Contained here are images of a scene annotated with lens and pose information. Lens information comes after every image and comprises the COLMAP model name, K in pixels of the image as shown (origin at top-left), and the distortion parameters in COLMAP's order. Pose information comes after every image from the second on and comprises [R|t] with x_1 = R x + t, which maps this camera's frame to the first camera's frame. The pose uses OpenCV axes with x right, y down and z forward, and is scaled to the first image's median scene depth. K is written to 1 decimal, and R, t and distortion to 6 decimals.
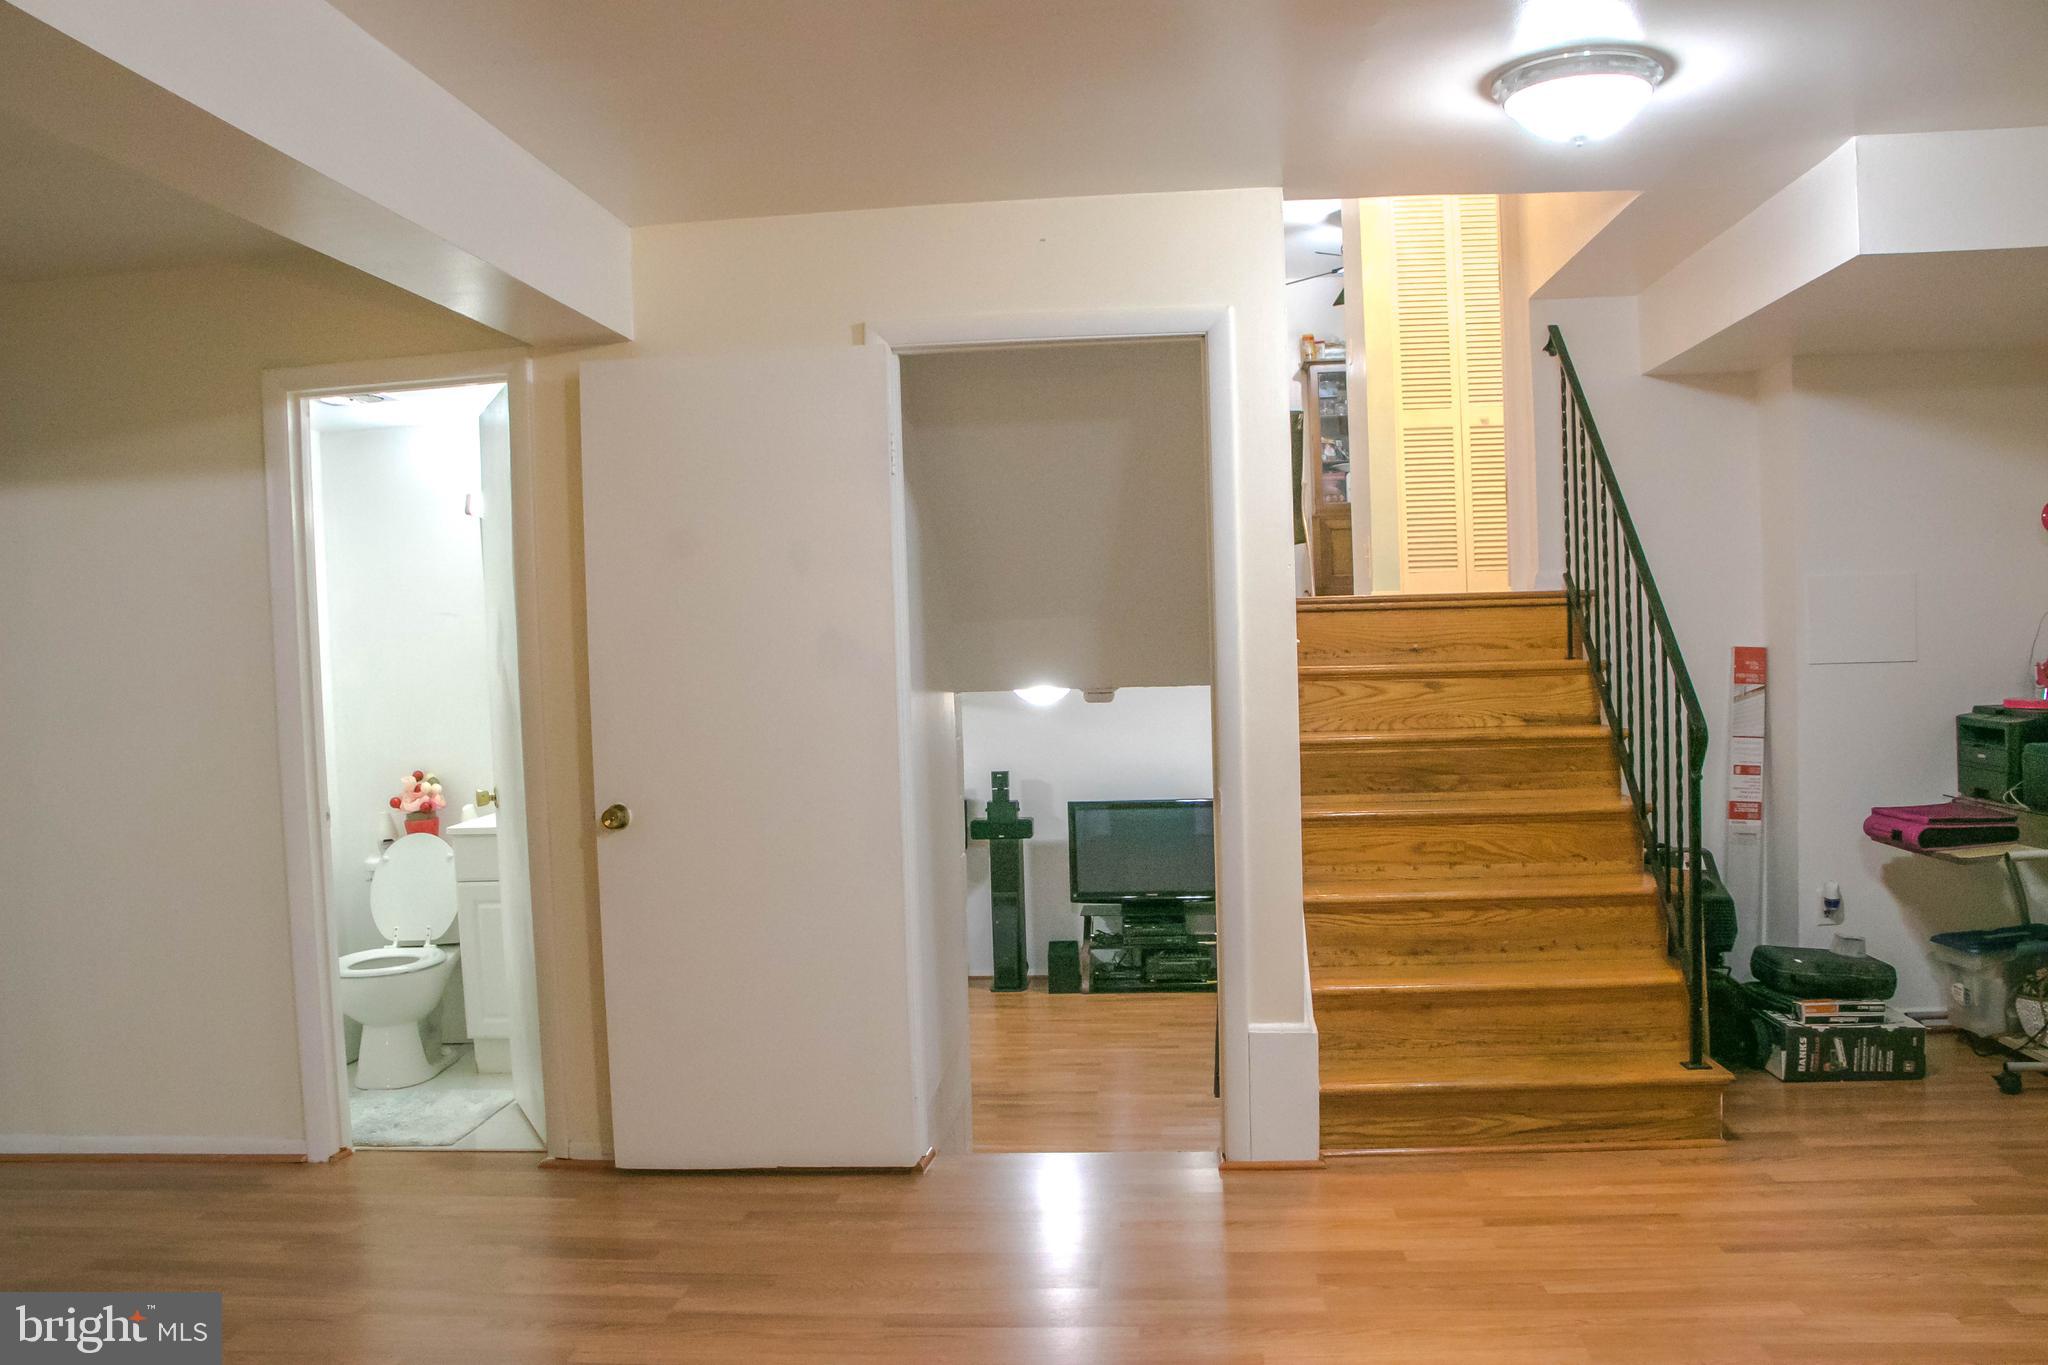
lens RADIAL K [[1680.4, 0, 1054.7], [0, 1680.4, 730.6], [0, 0, 1]] dist [-0.122015, 0.030694]
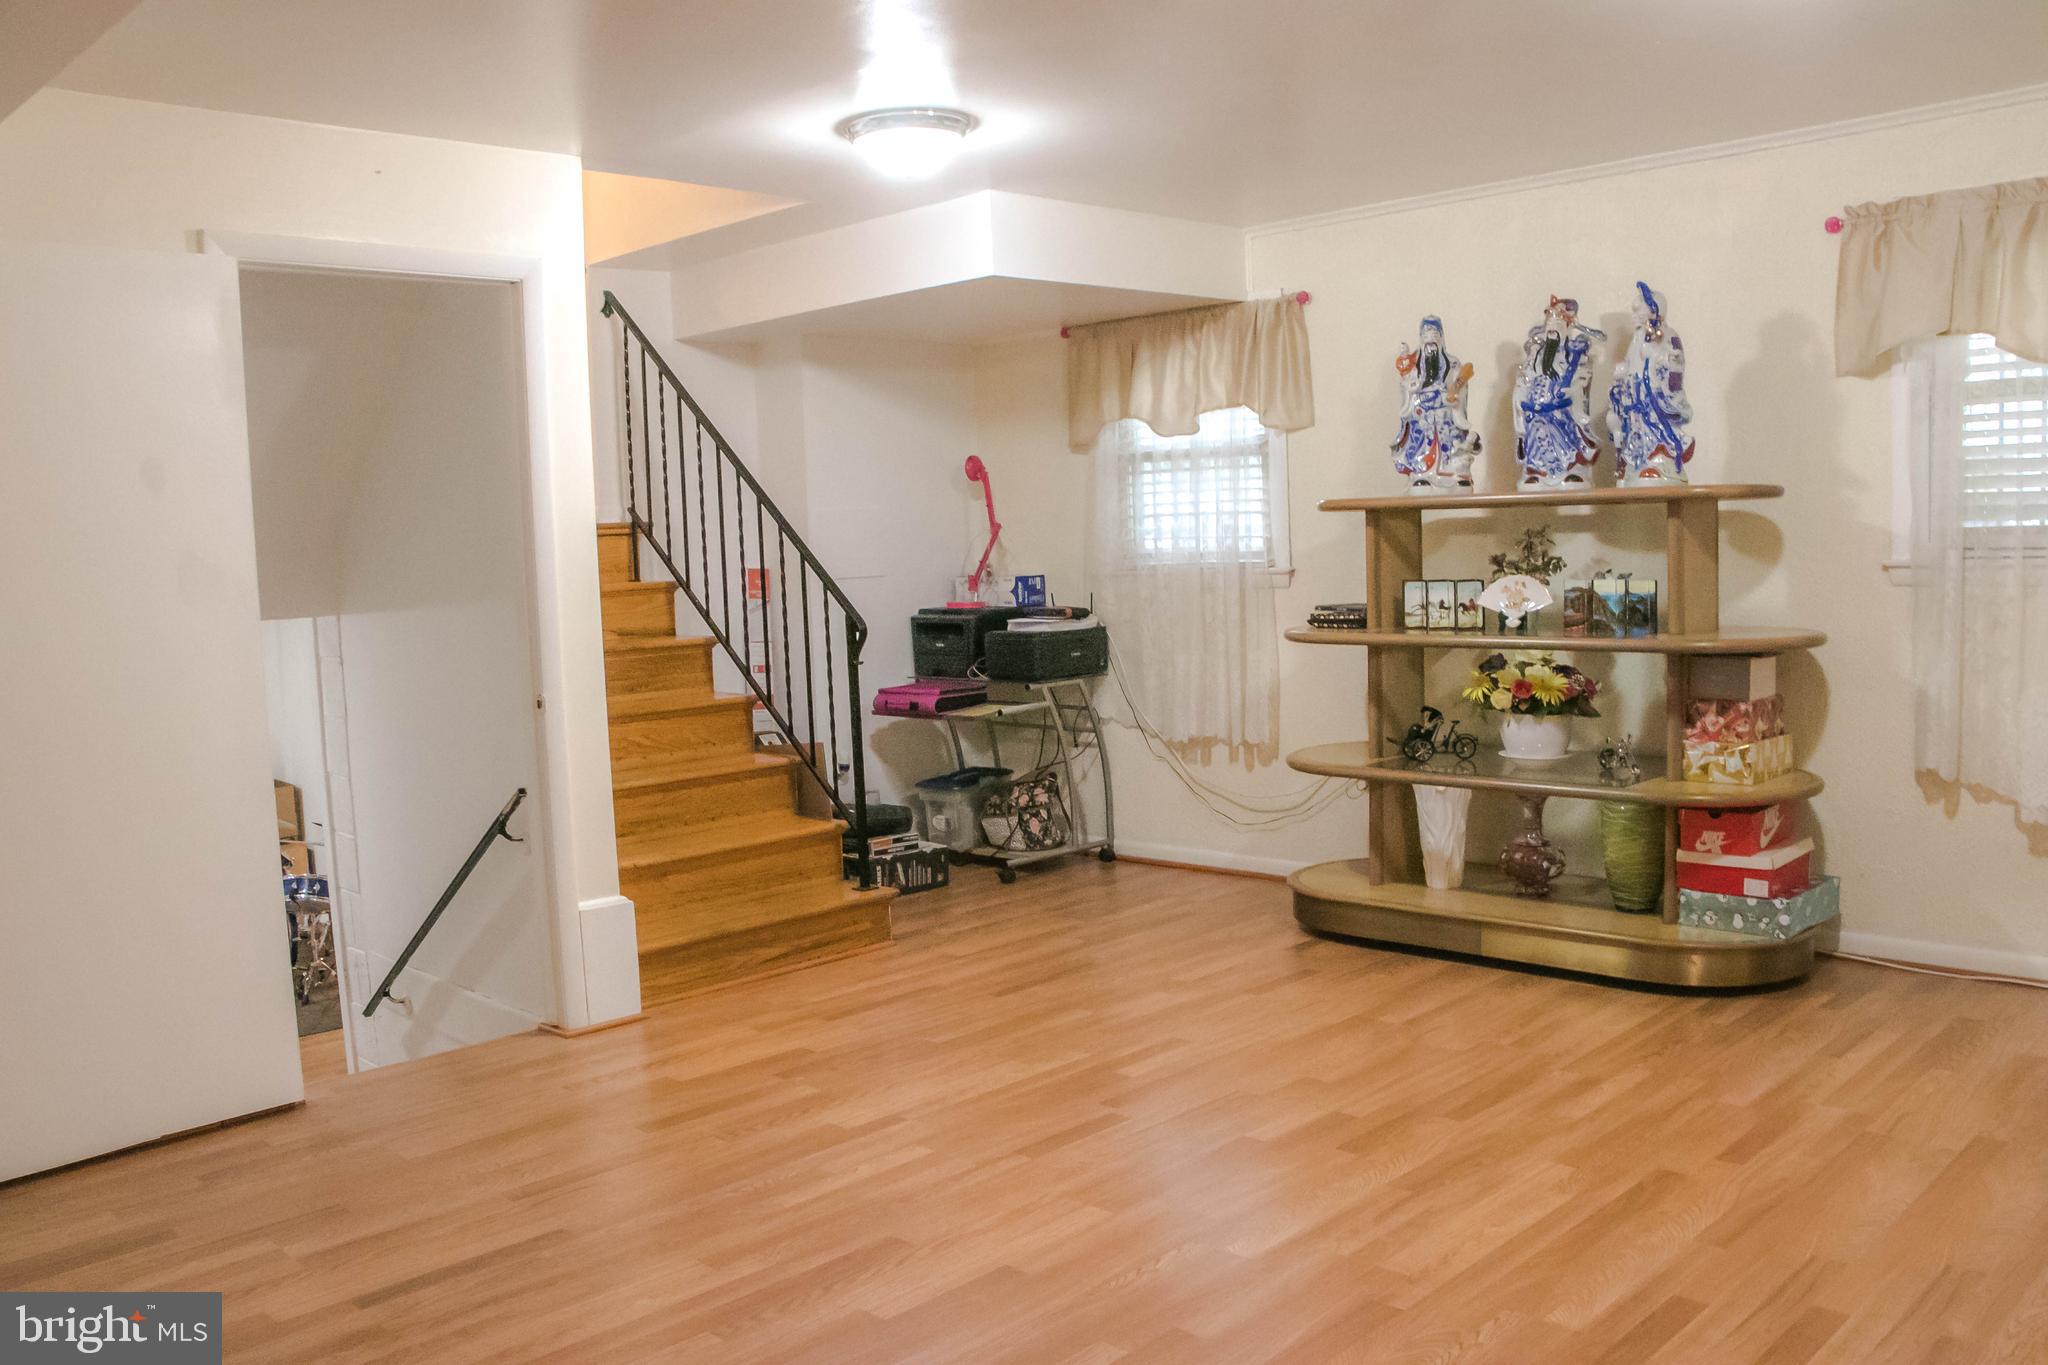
lens RADIAL K [[1680.4, 0, 1030.8], [0, 1680.4, 685.3], [0, 0, 1]] dist [-0.122015, 0.030694]
pose [[0.648312, -0.060001, 0.759007, -0.455124], [0.059276, 0.997842, 0.028251, 0.014600], [-0.759064, 0.026676, 0.650469, 0.040048]]
